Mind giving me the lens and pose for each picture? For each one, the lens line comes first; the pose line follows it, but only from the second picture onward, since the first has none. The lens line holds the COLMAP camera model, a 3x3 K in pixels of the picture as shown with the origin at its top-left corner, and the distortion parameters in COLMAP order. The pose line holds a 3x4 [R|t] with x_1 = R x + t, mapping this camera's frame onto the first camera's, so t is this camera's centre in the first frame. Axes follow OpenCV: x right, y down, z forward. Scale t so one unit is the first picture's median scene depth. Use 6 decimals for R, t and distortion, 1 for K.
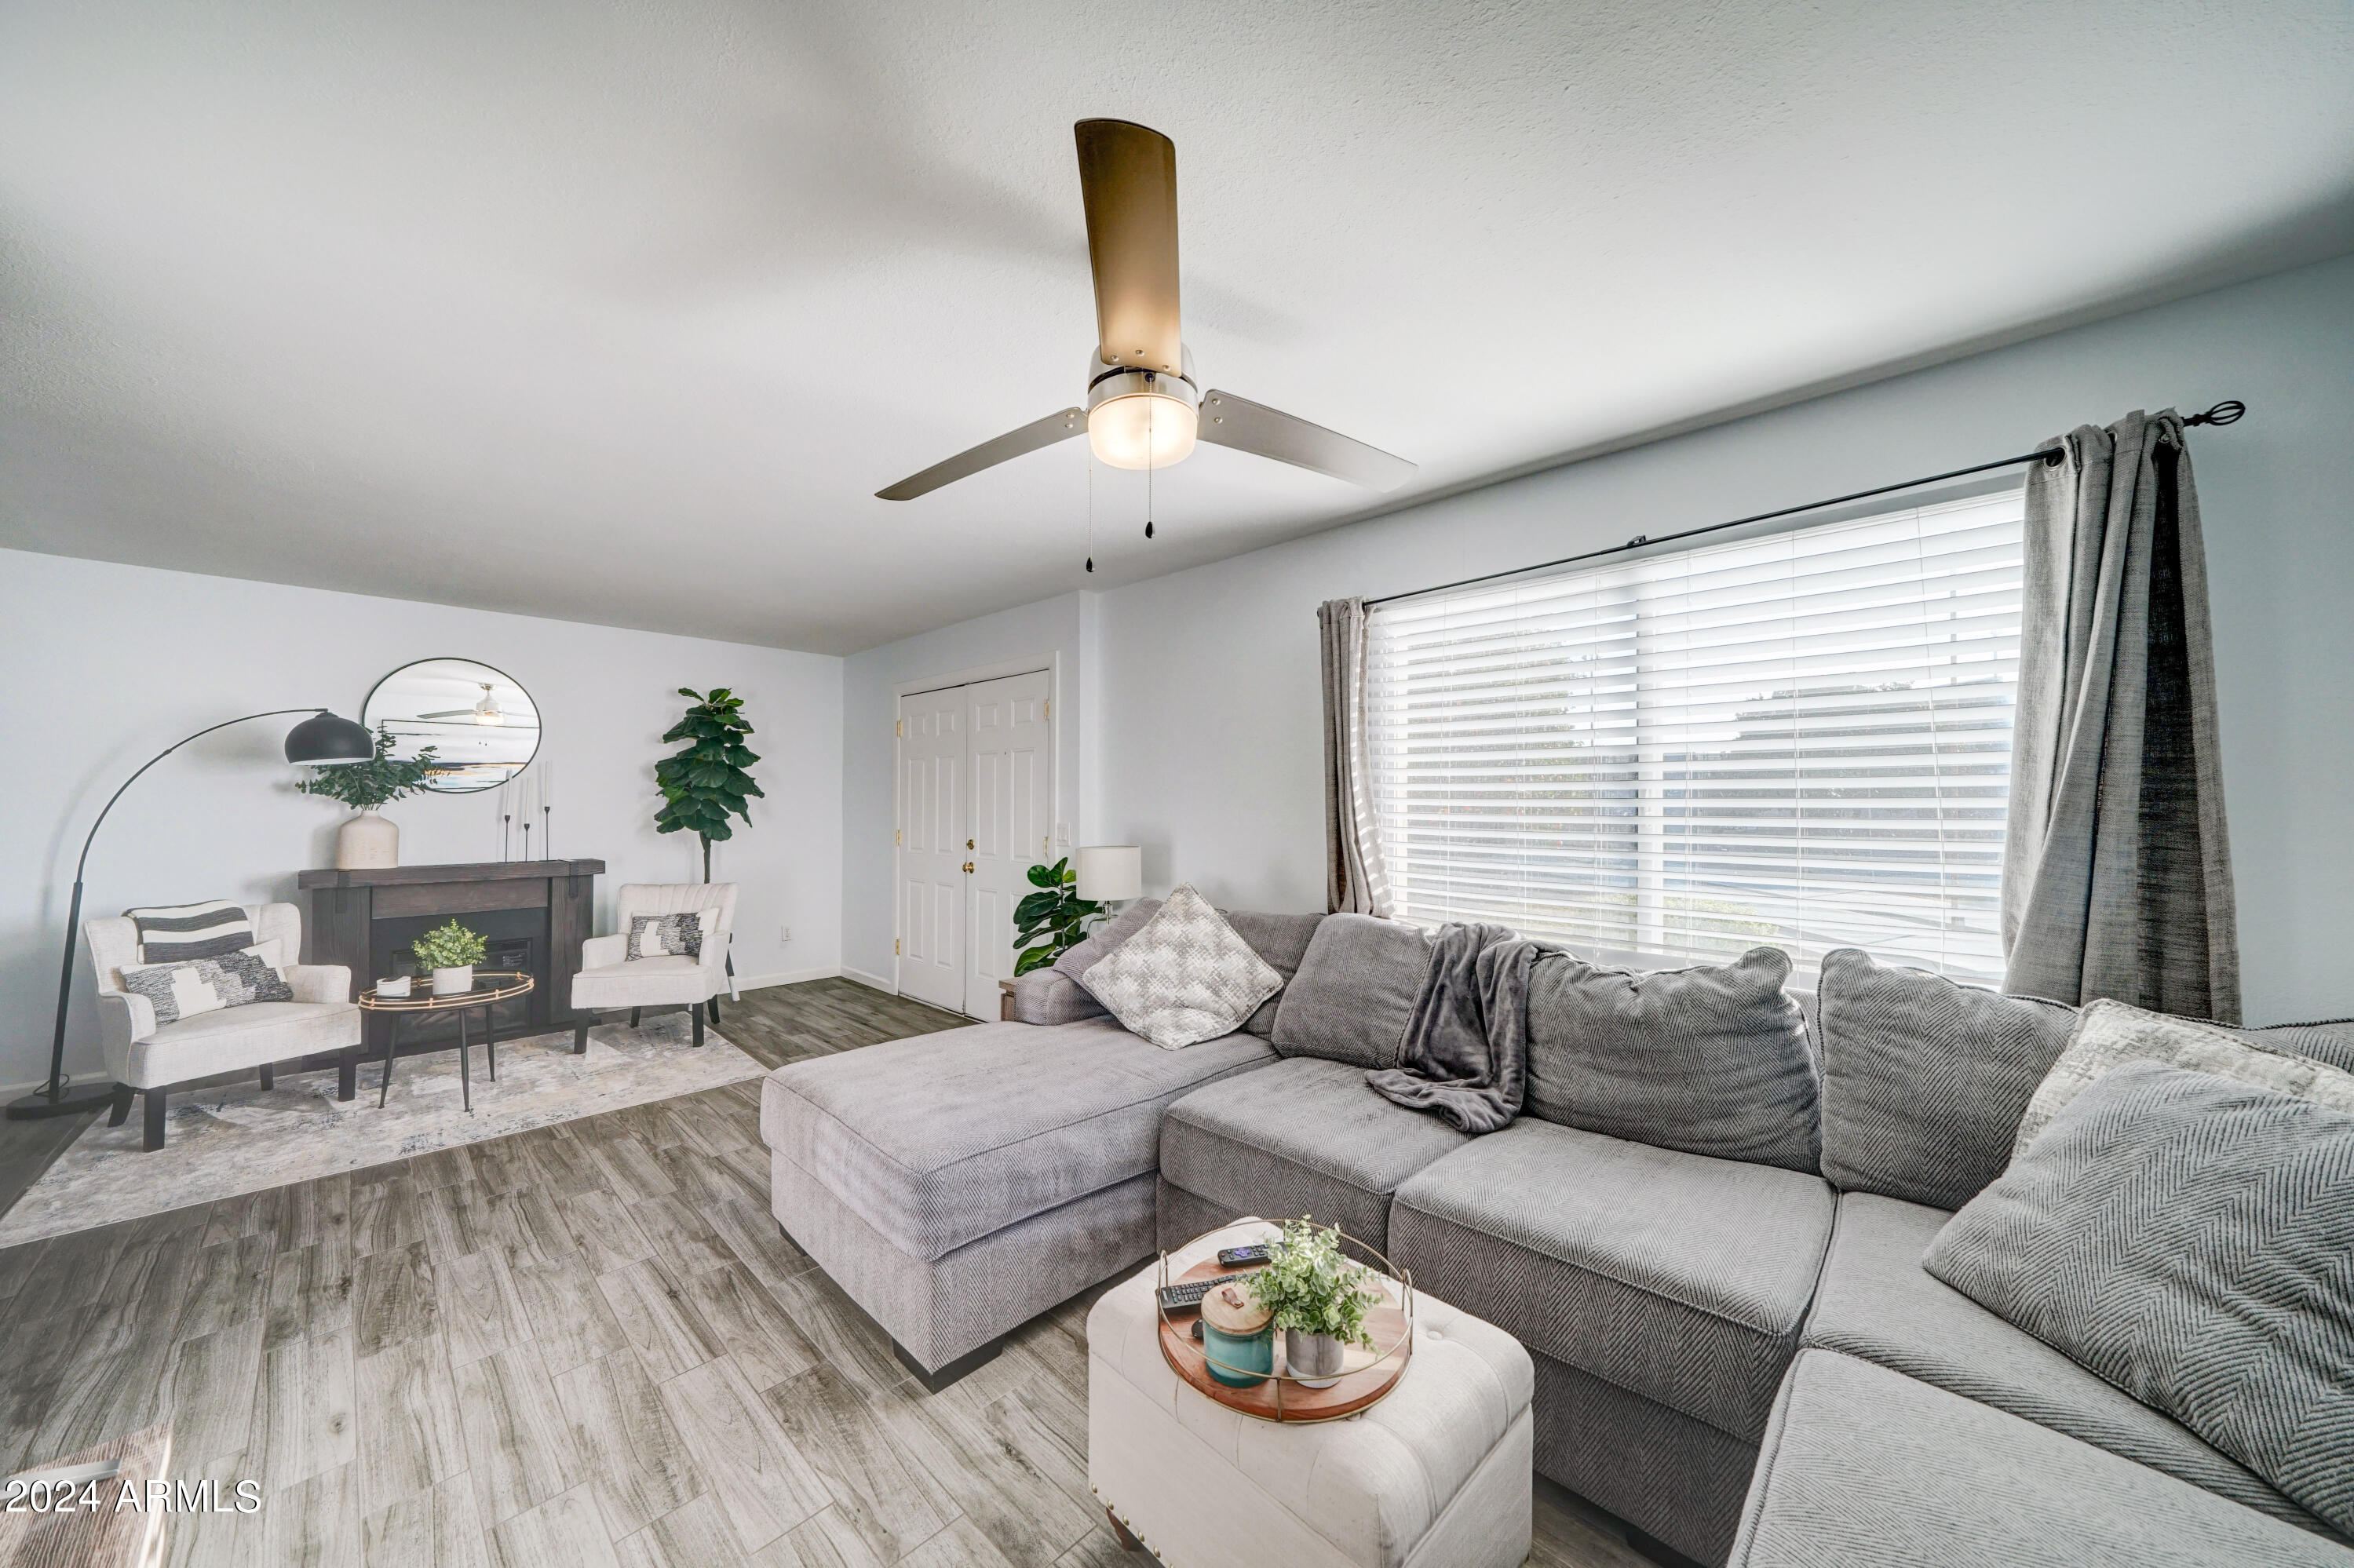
lens RADIAL K [[807.7, 0, 1168.1], [0, 807.7, 792.3], [0, 0, 1]] dist [-0.006313, 0.000038]
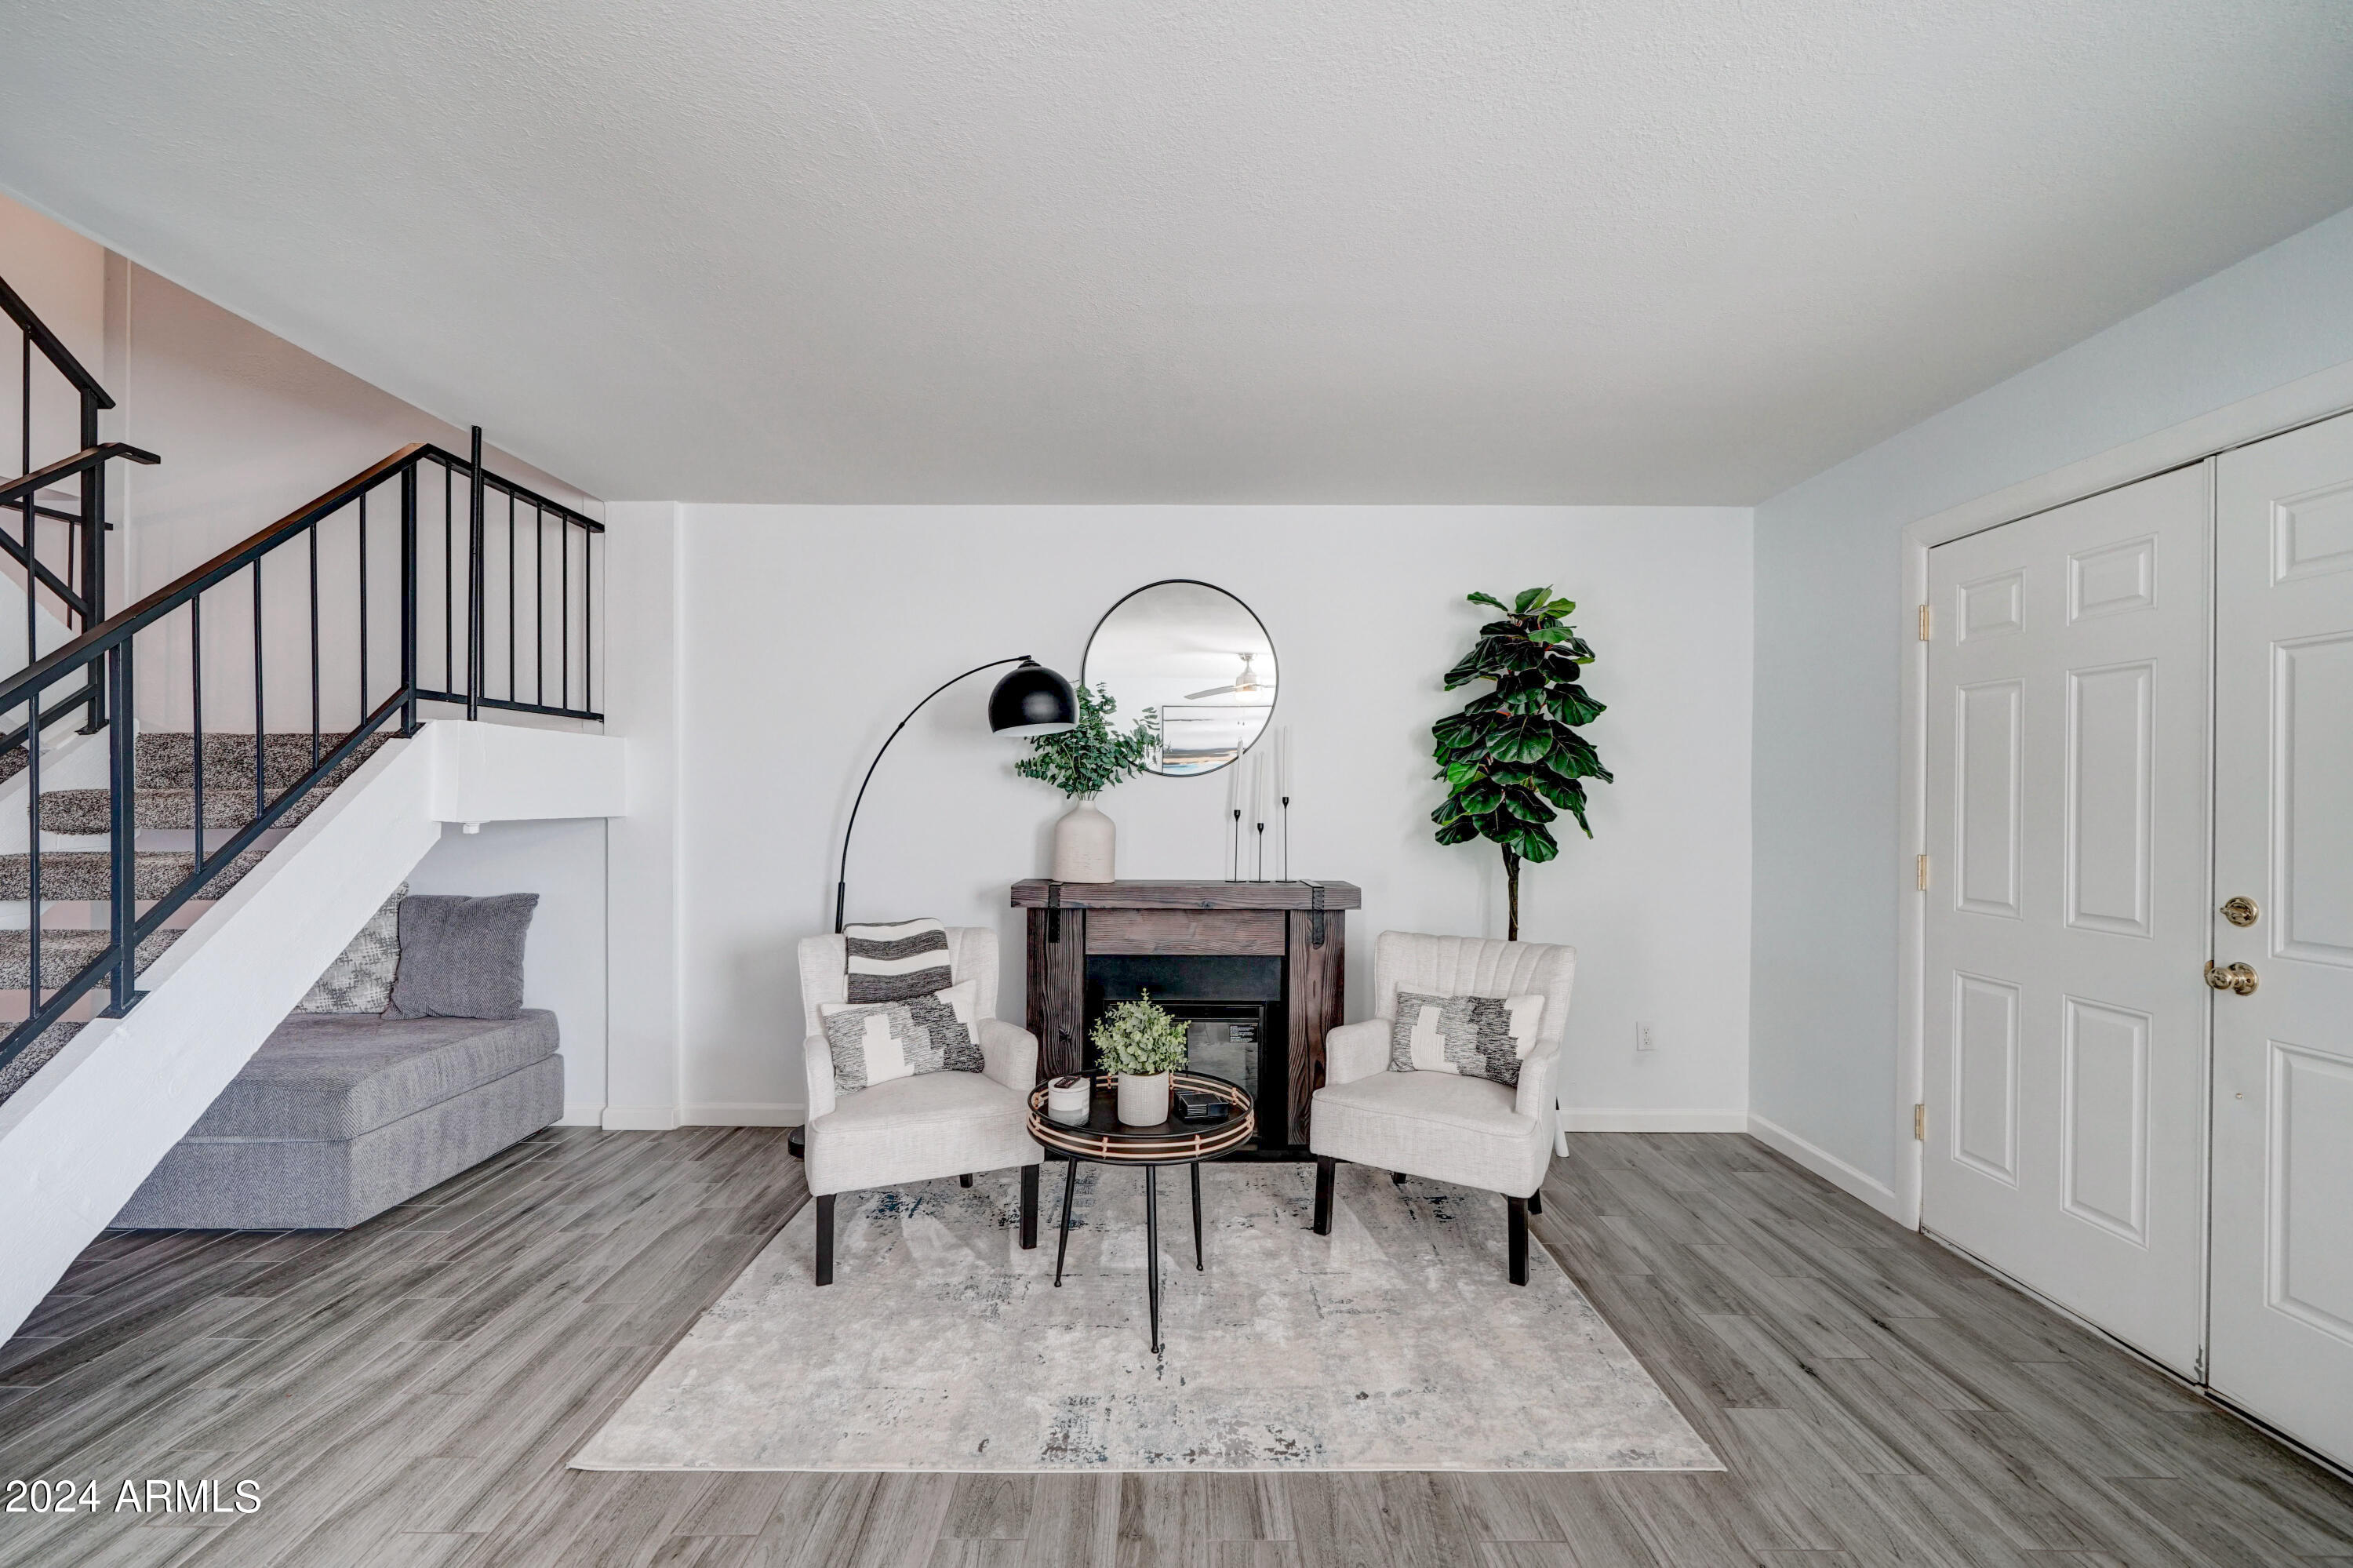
lens RADIAL K [[1021.2, 0, 1176.5], [0, 1021.2, 784.0], [0, 0, 1]] dist [-0.000114, -0.000102]
pose [[0.702936, -0.001835, -0.711250, -0.284188], [0.003208, 0.999995, 0.000590, 0.007303], [0.711246, -0.002696, 0.702938, 0.410912]]
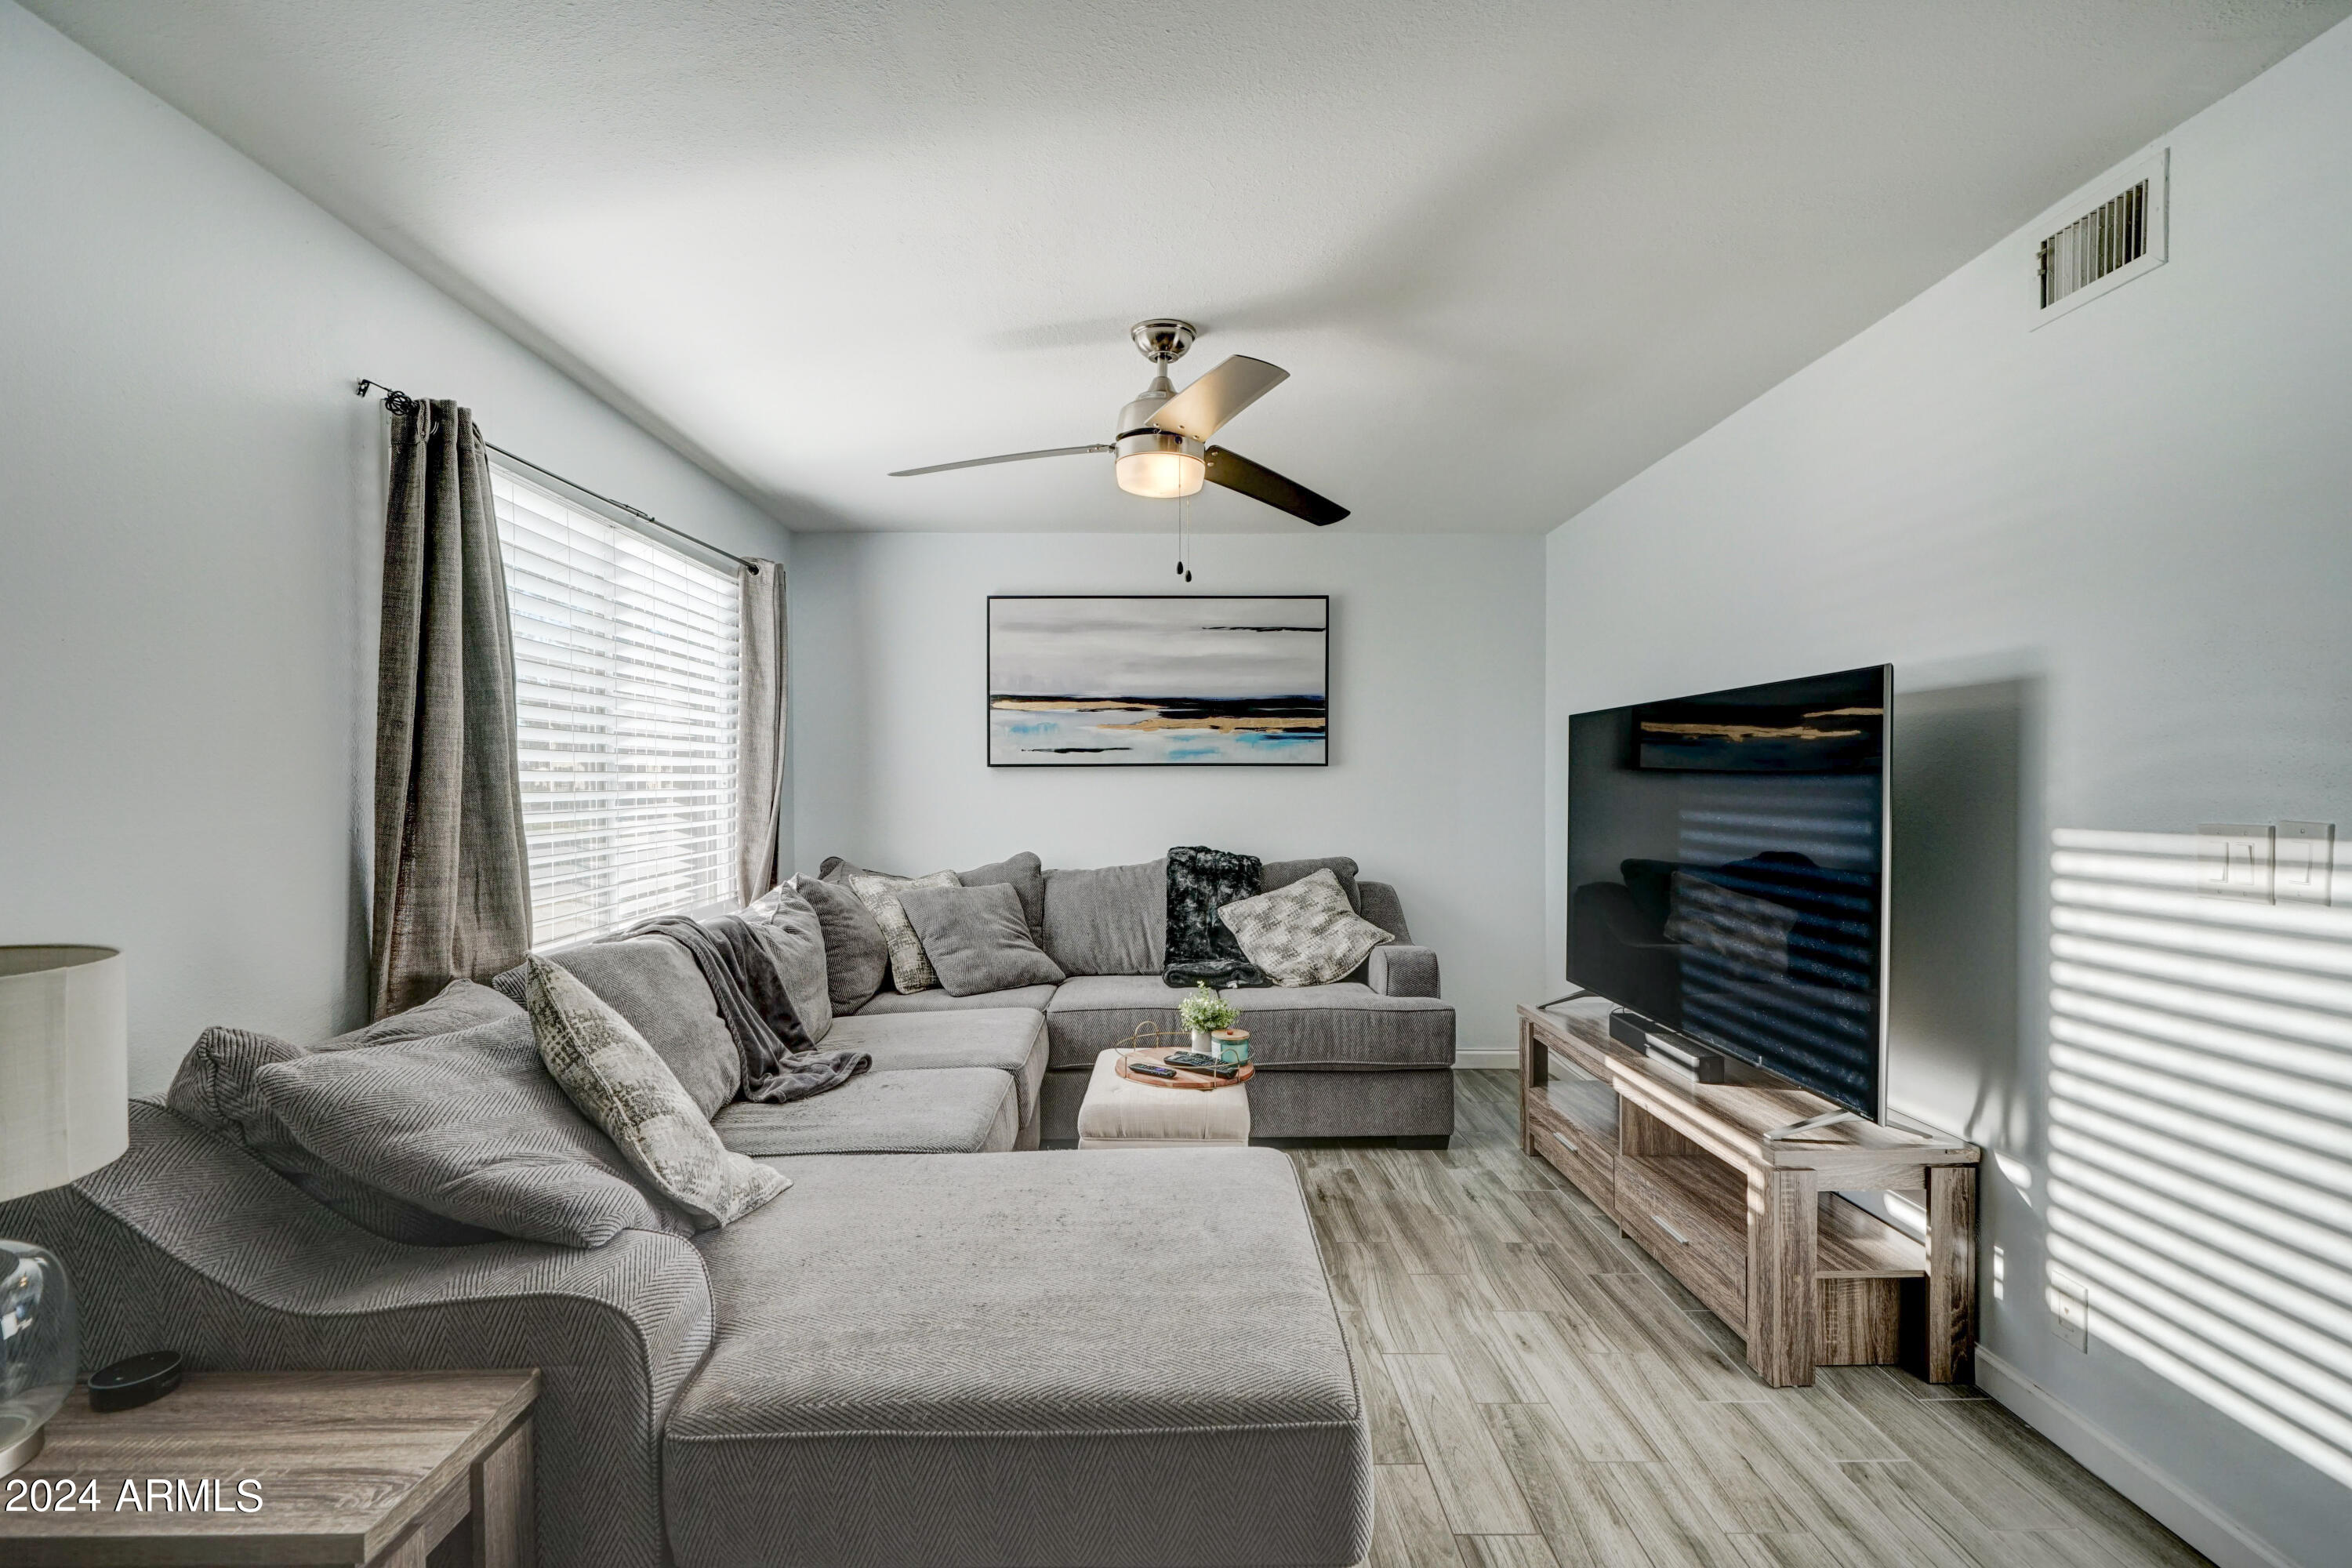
lens RADIAL K [[1084.4, 0, 1161.9], [0, 1084.4, 794.4], [0, 0, 1]] dist [-0.001772, -0.000188]
pose [[-0.697085, -0.010423, 0.716913, -0.465582], [-0.007748, 0.999945, 0.007004, 0.012055], [-0.716946, -0.000673, -0.697128, 0.822374]]
